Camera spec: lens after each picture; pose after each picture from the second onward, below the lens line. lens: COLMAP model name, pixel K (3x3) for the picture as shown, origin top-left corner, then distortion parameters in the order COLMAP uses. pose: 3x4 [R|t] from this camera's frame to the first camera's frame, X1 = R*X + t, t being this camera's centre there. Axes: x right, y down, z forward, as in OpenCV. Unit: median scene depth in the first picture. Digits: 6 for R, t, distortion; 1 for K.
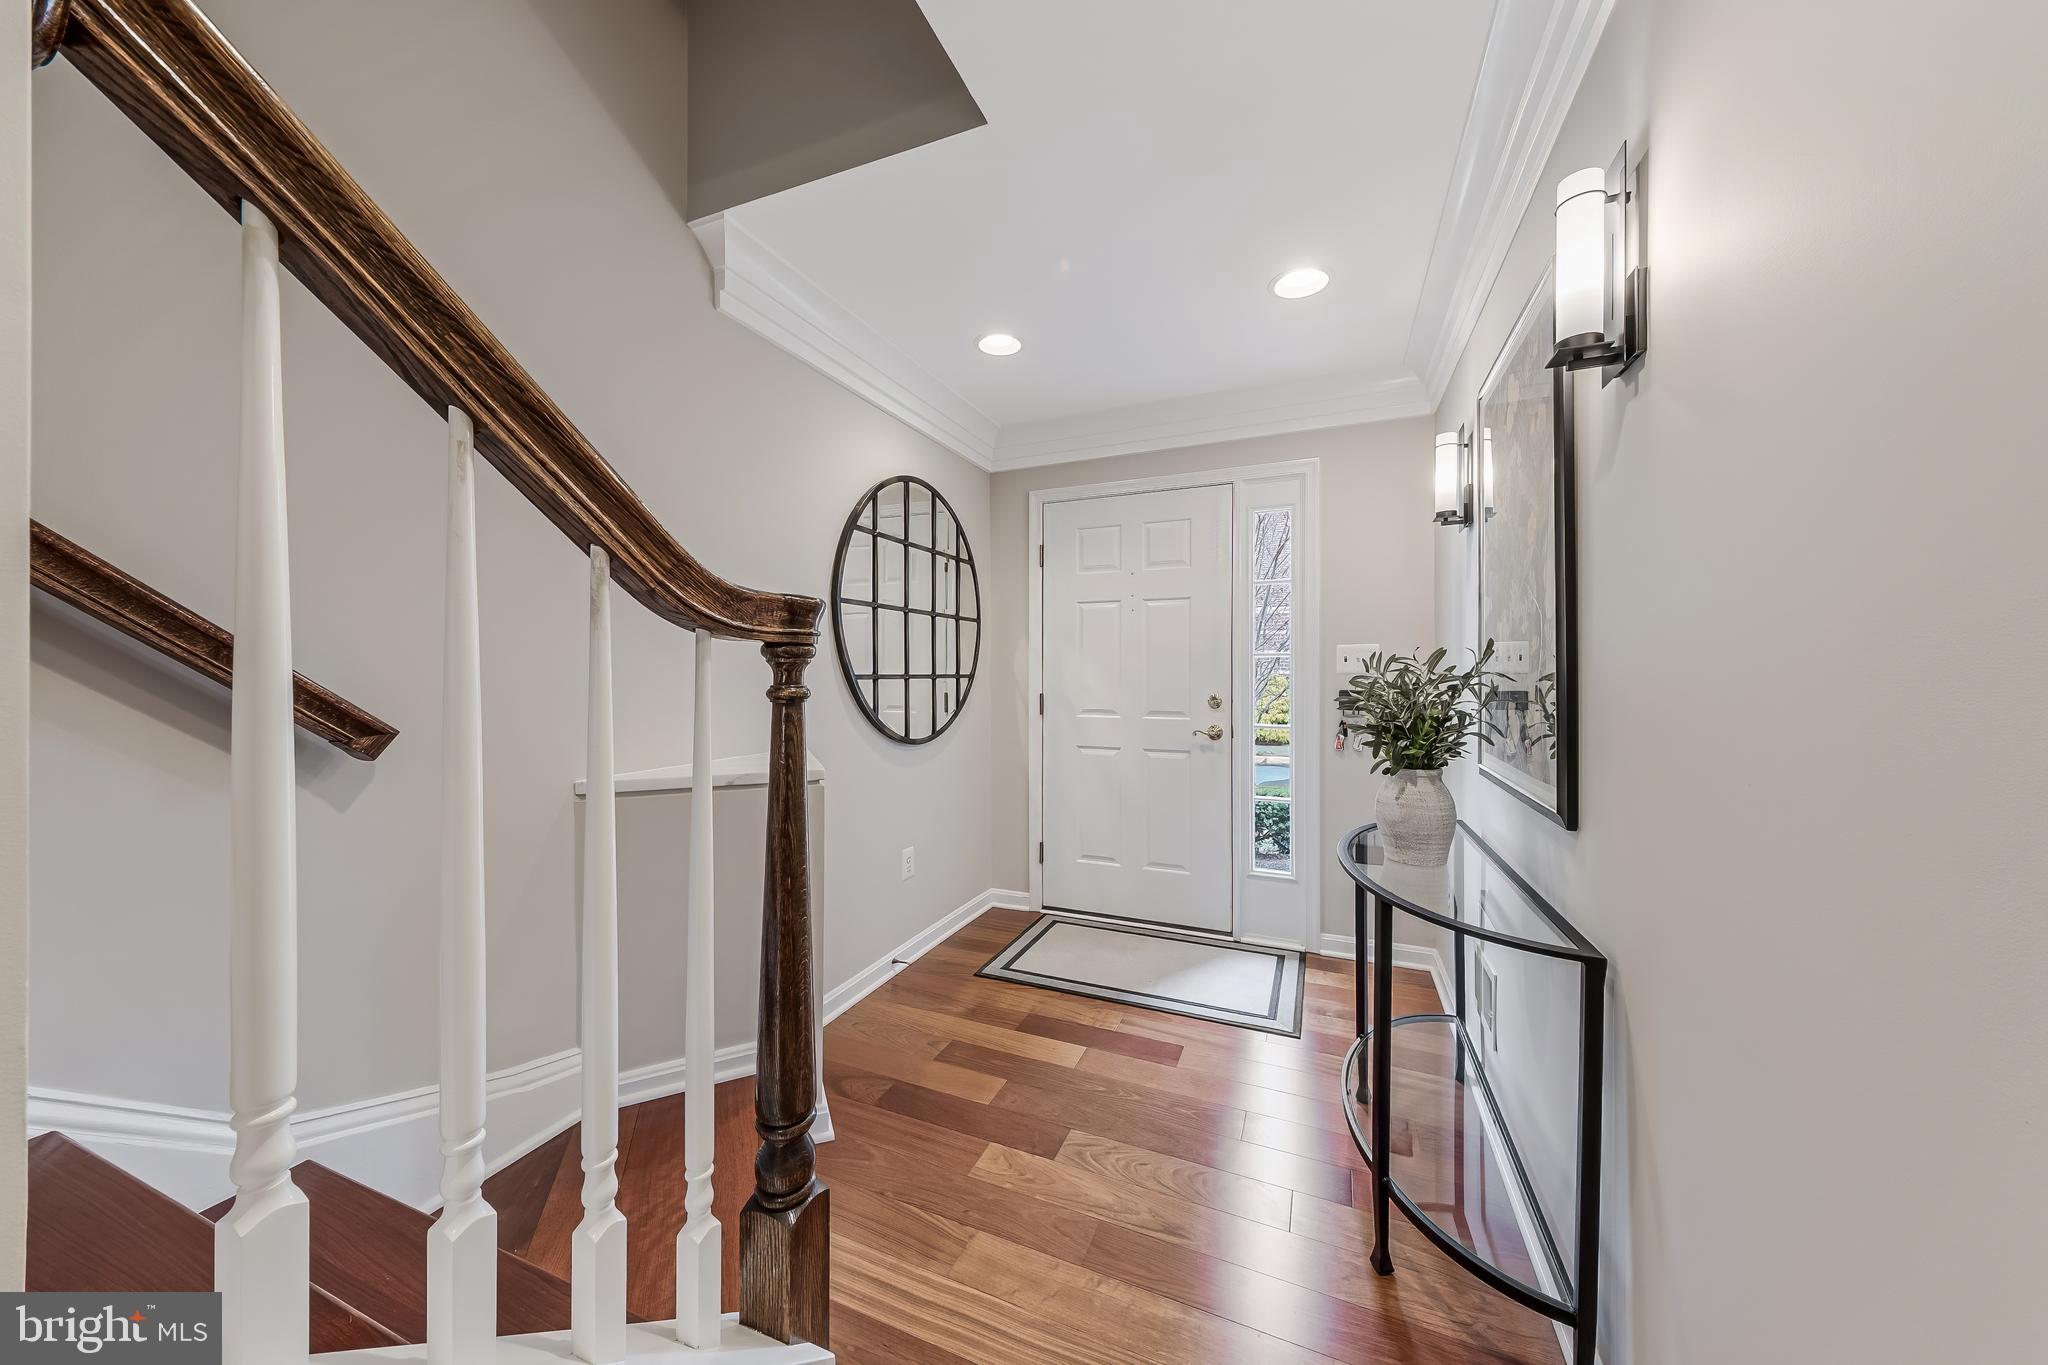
lens RADIAL K [[687.9, 0, 1039.6], [0, 687.9, 667.9], [0, 0, 1]] dist [0.015319, 0.000041]
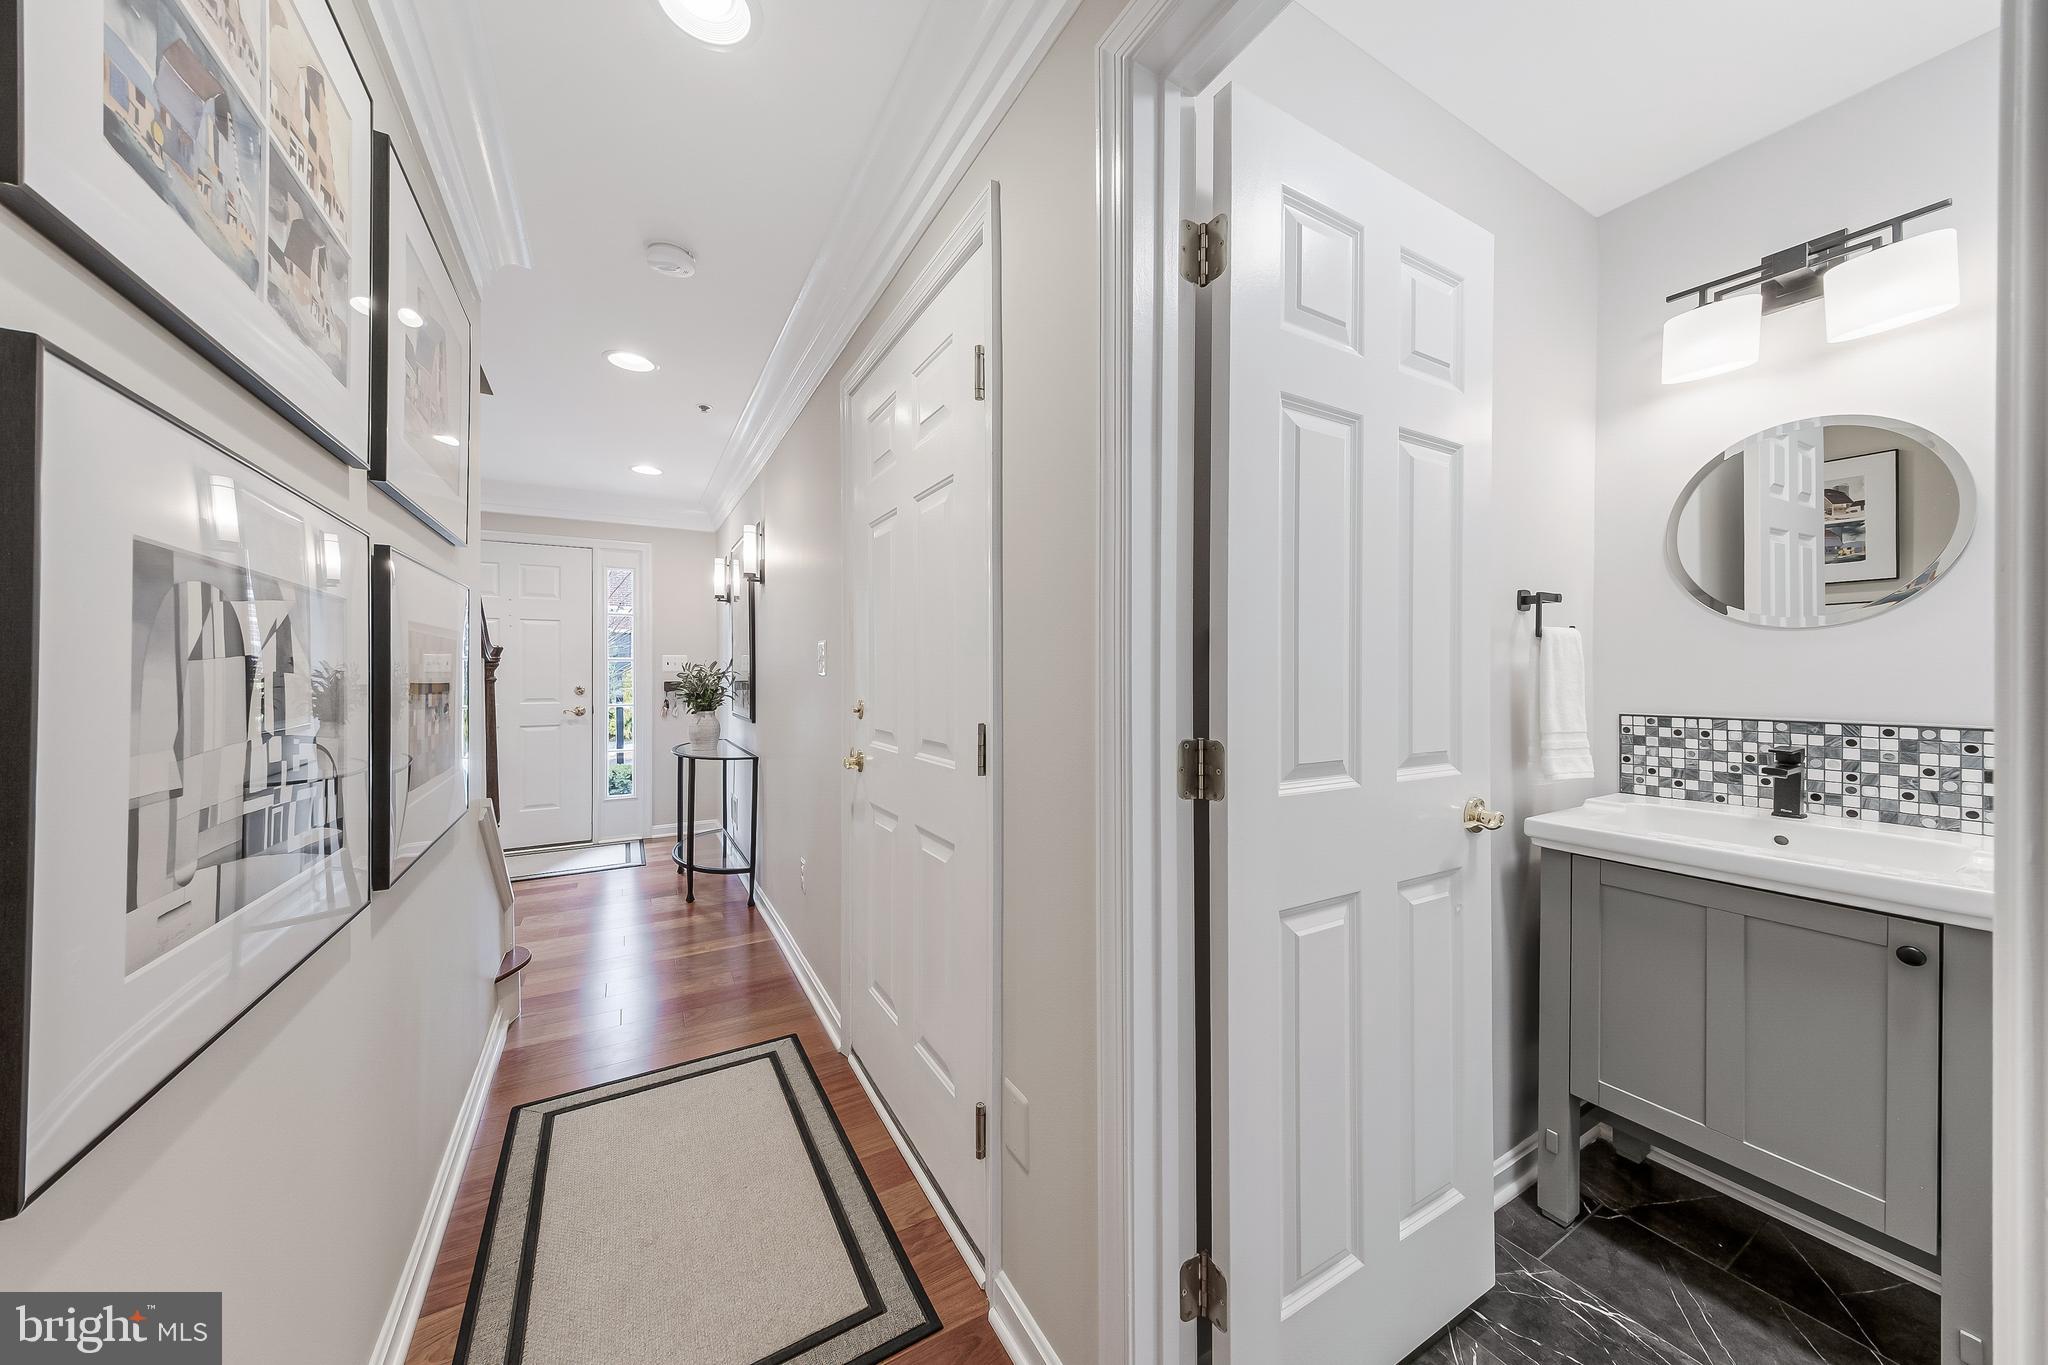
lens RADIAL K [[693.4, 0, 1028.3], [0, 693.4, 677.4], [0, 0, 1]] dist [-0.000460, -0.000010]
pose [[0.602113, -0.006708, 0.798383, -0.562376], [-0.005035, 0.999913, 0.012198, -0.005642], [-0.798395, -0.011365, 0.602027, -1.079563]]
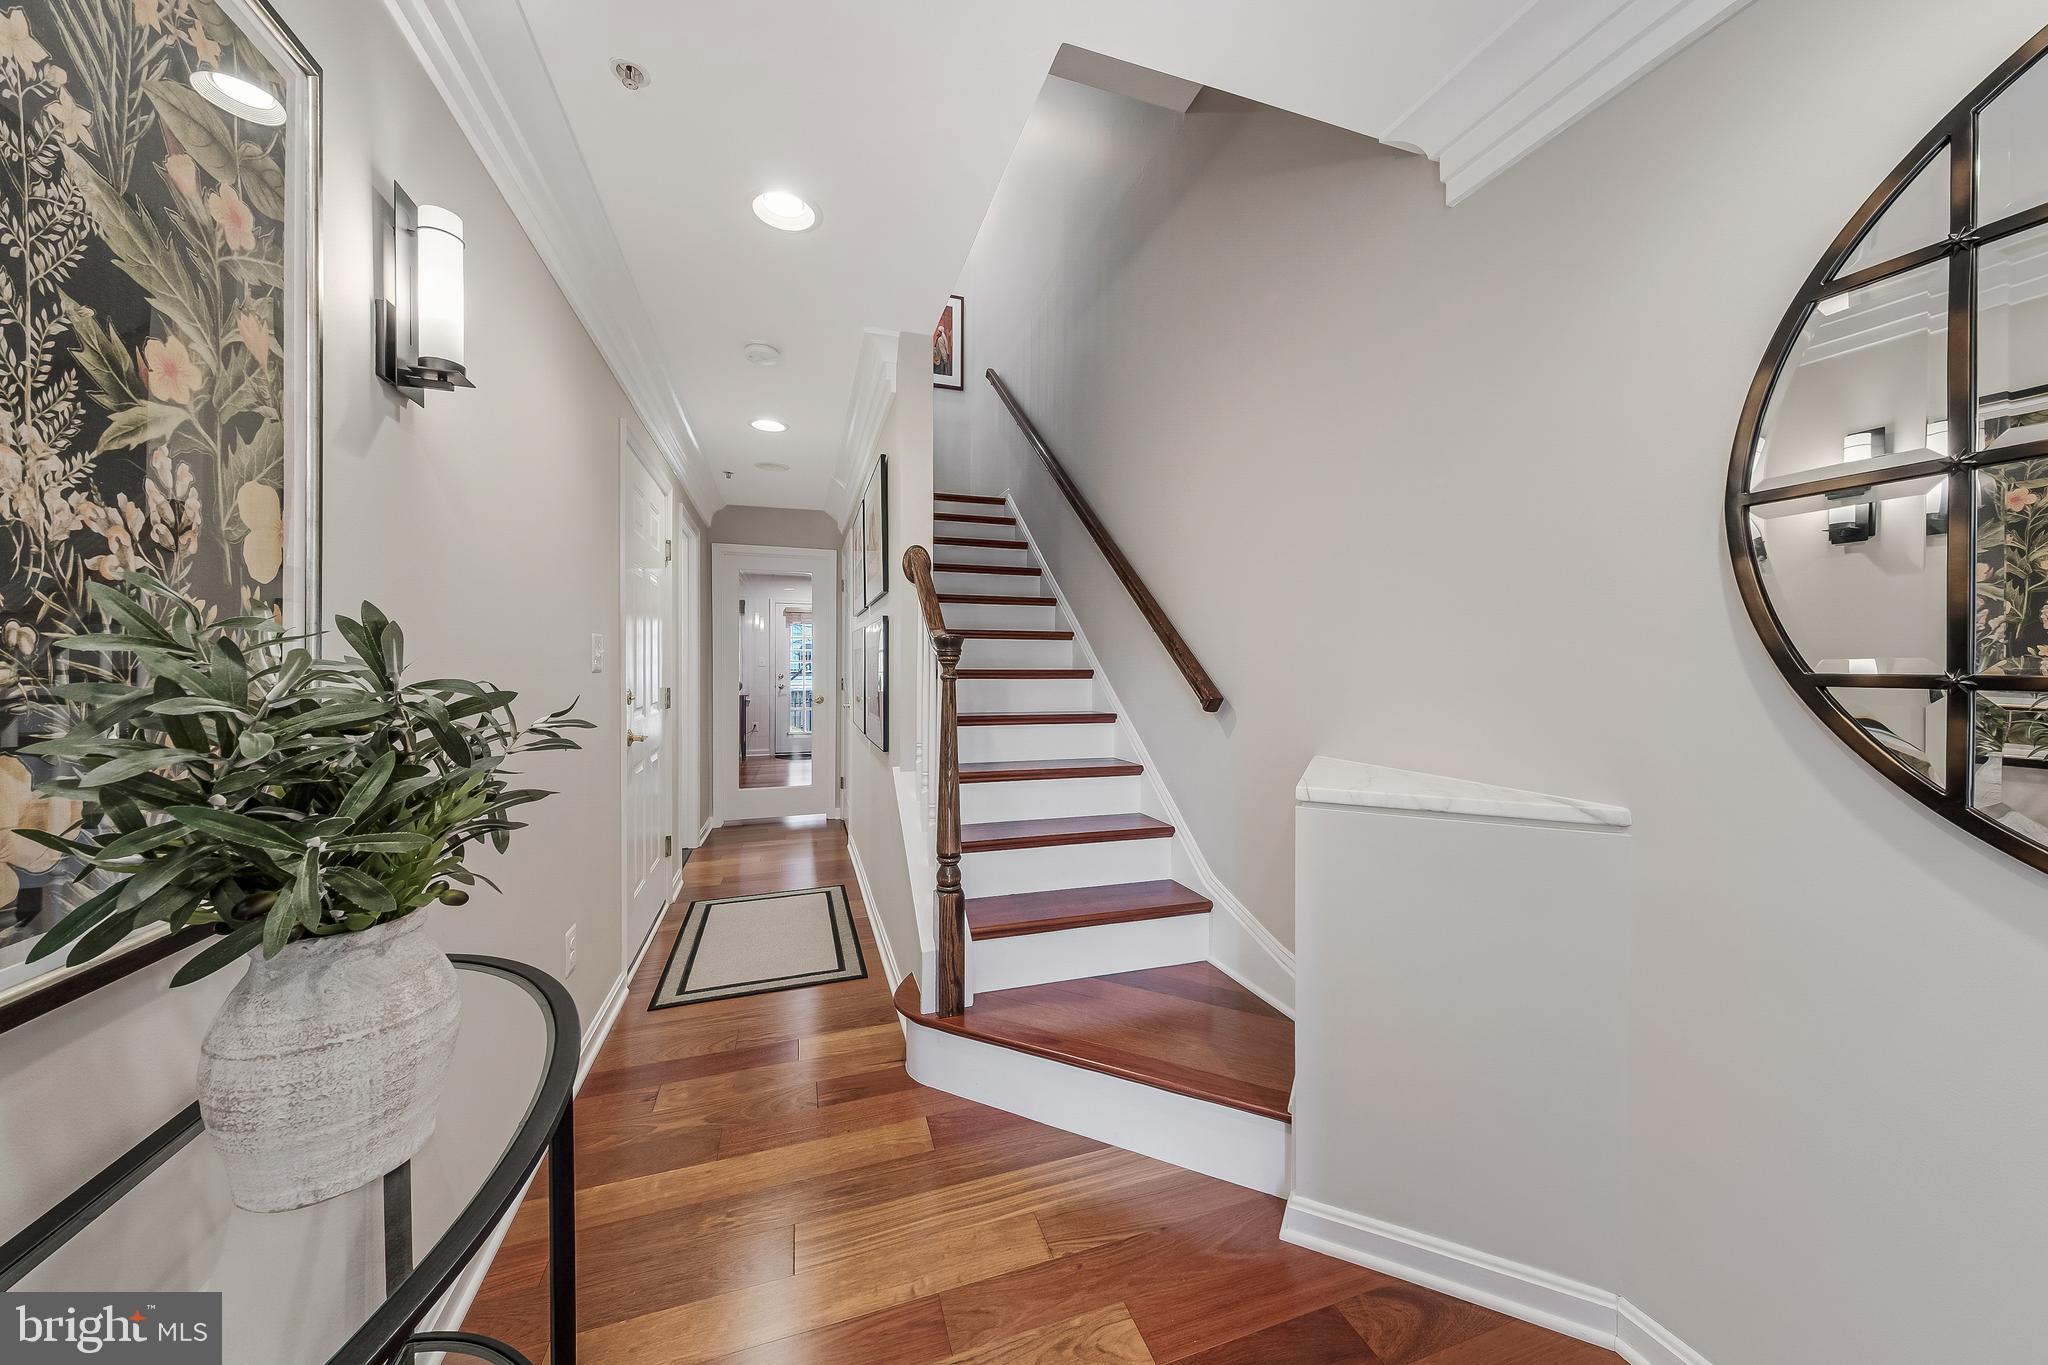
lens RADIAL K [[687.9, 0, 1039.6], [0, 687.9, 667.9], [0, 0, 1]] dist [0.015319, 0.000041]
pose [[-0.745644, 0.003071, -0.666337, 0.417139], [0.004153, 0.999991, -0.000039, 0.005430], [0.666332, -0.002797, -0.745650, 1.282521]]
